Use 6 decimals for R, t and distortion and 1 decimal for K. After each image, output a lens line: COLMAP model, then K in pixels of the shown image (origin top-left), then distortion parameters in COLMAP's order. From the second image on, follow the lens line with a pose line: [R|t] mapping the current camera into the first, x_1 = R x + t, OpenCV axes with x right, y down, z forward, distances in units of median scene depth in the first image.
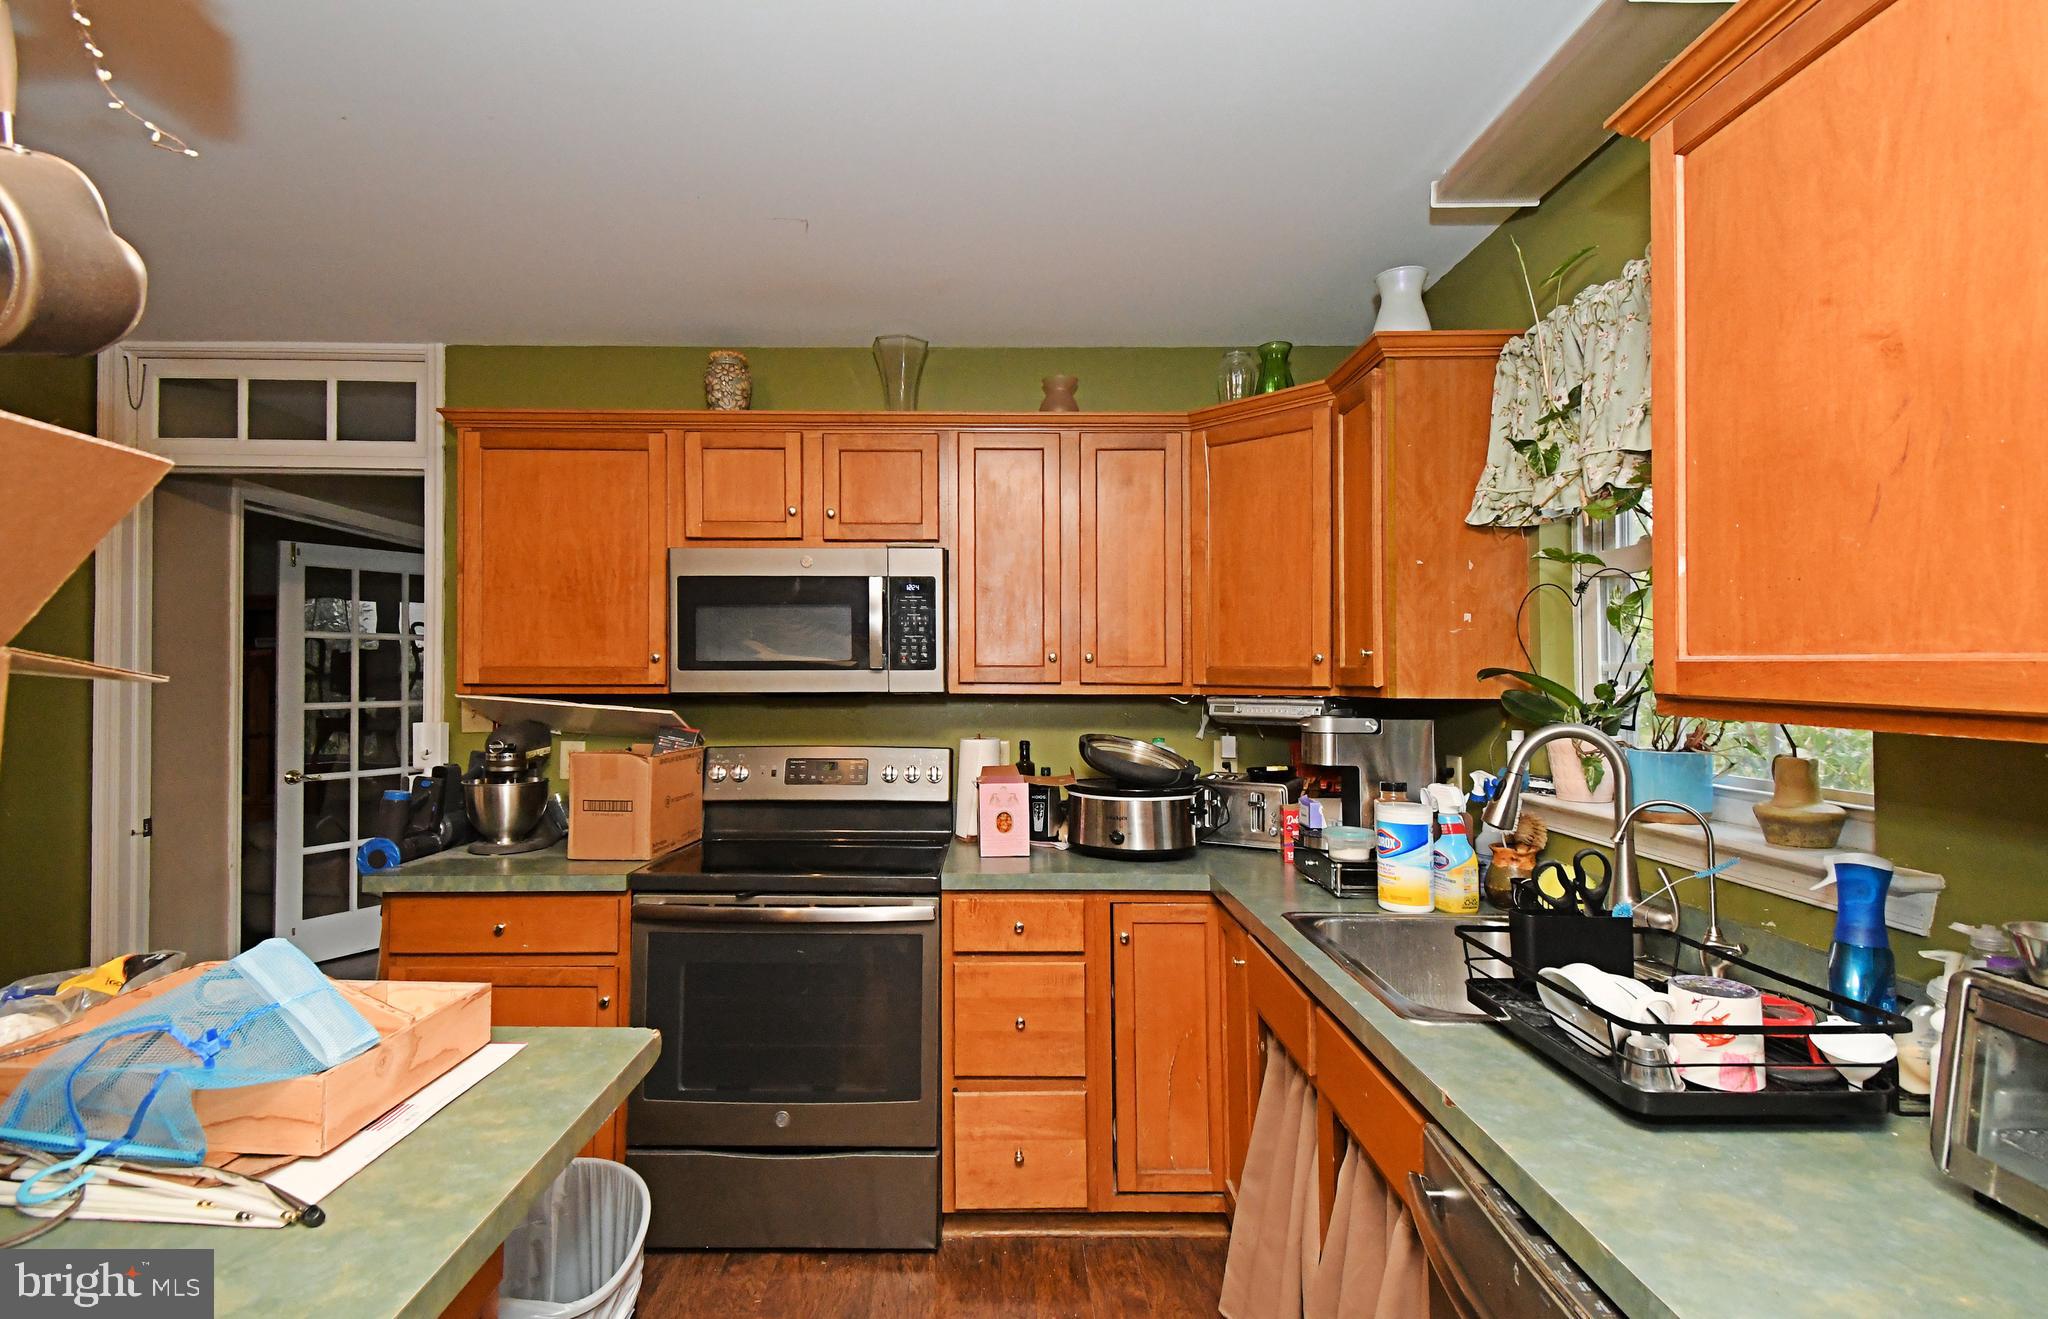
lens RADIAL K [[918.8, 0, 1024.0], [0, 918.8, 659.5], [0, 0, 1]] dist [-0.000041, -0.000249]
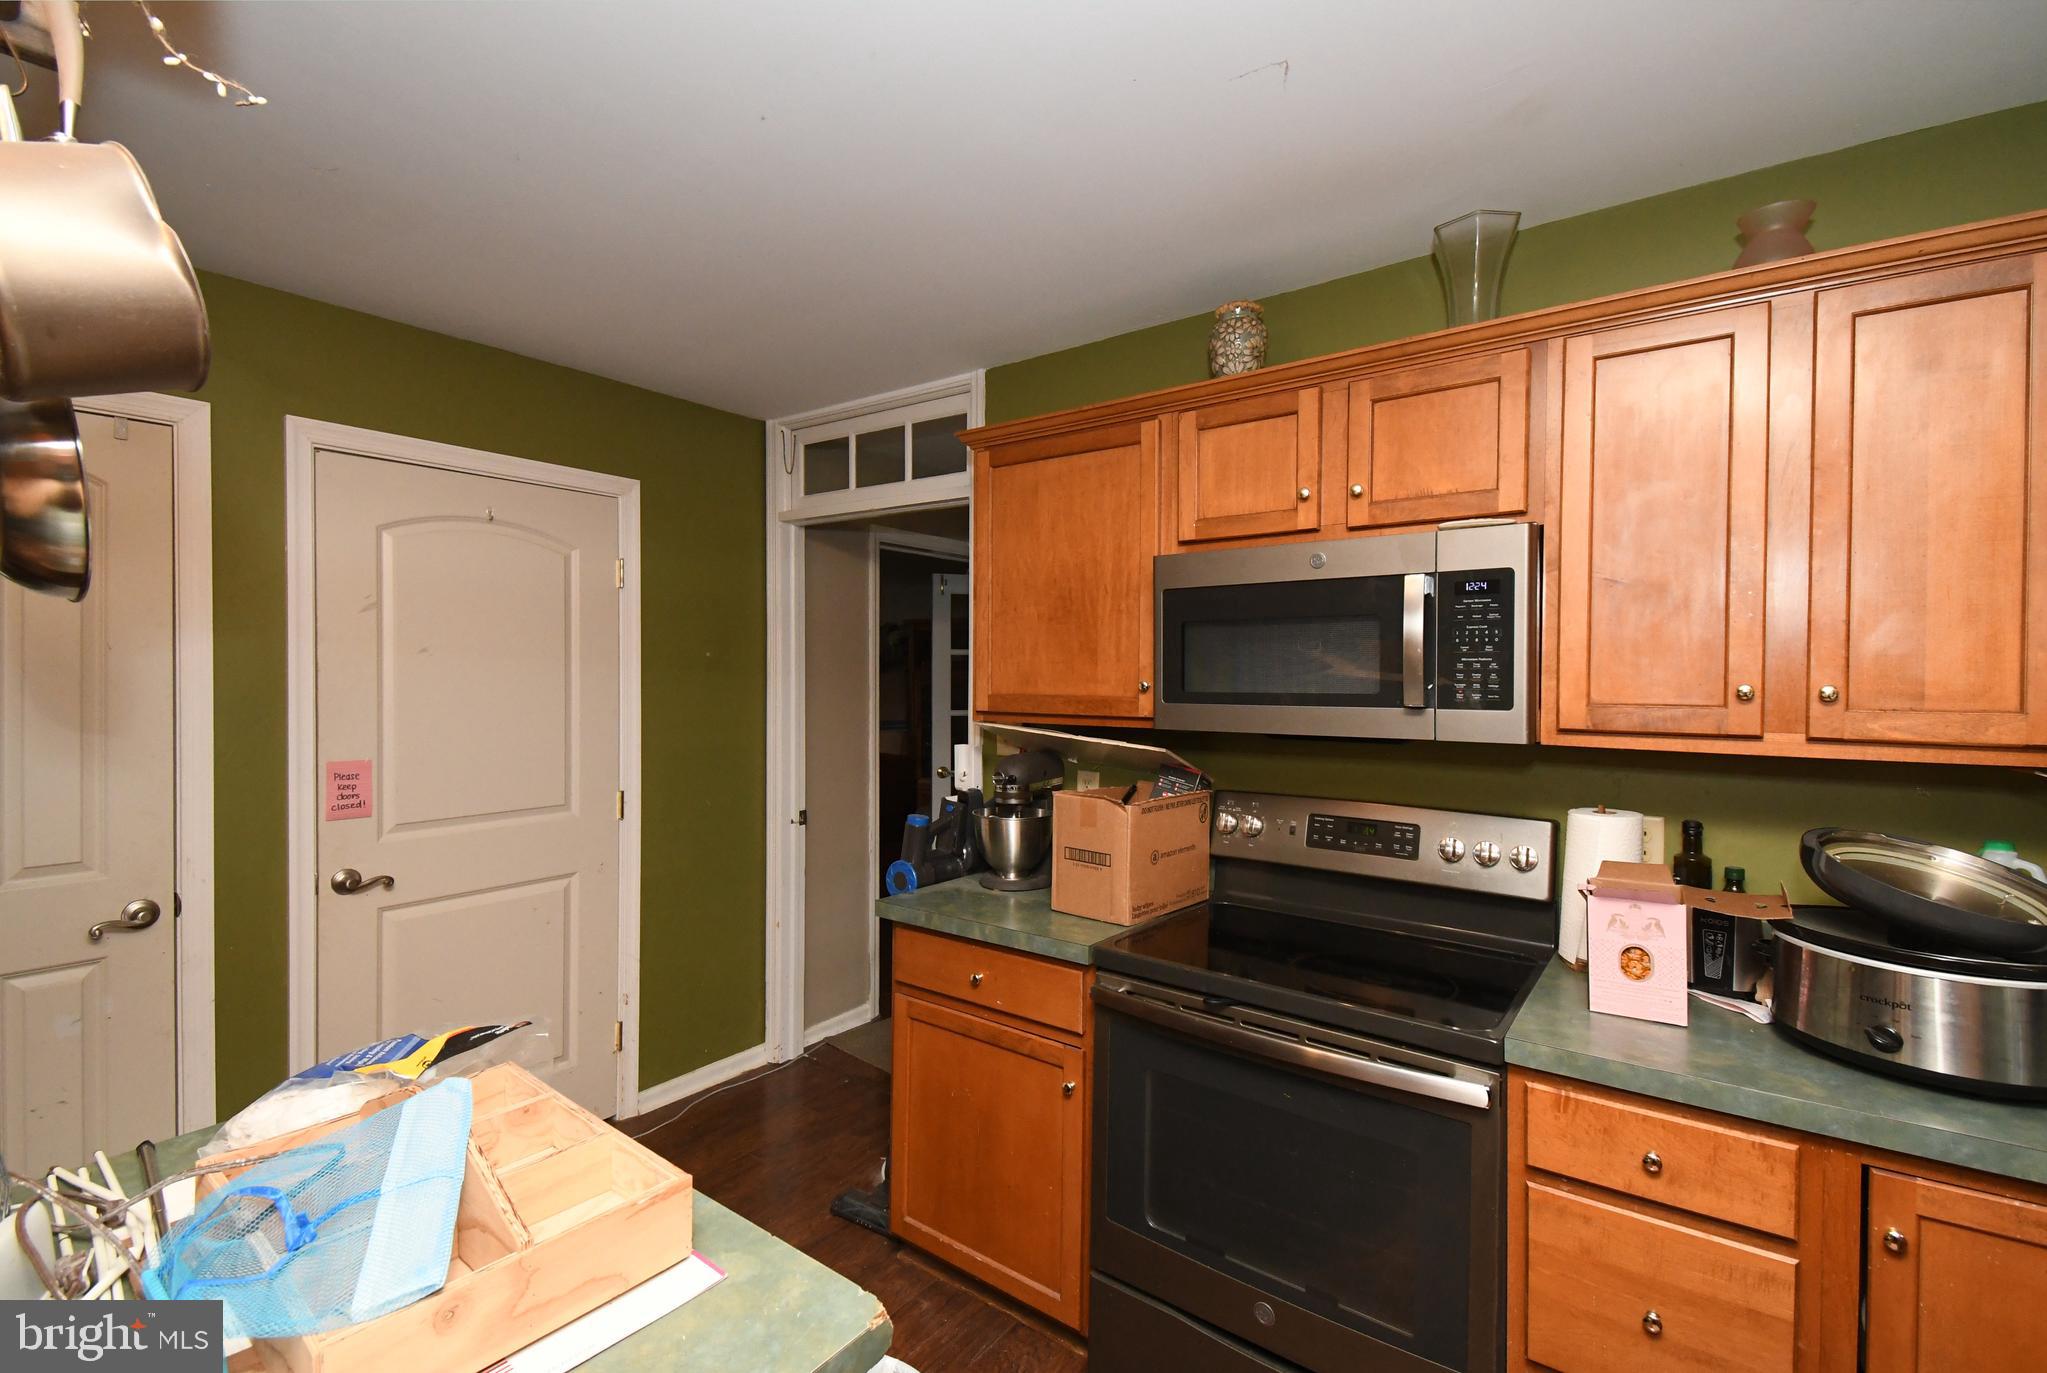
lens RADIAL K [[912.5, 0, 1023.7], [0, 912.5, 695.9], [0, 0, 1]] dist [0.030945, -0.021950]
pose [[0.789896, 0.015587, -0.613043, 0.028472], [0.008229, 0.999318, 0.036011, -0.024600], [0.613185, -0.033489, 0.789229, 0.259551]]
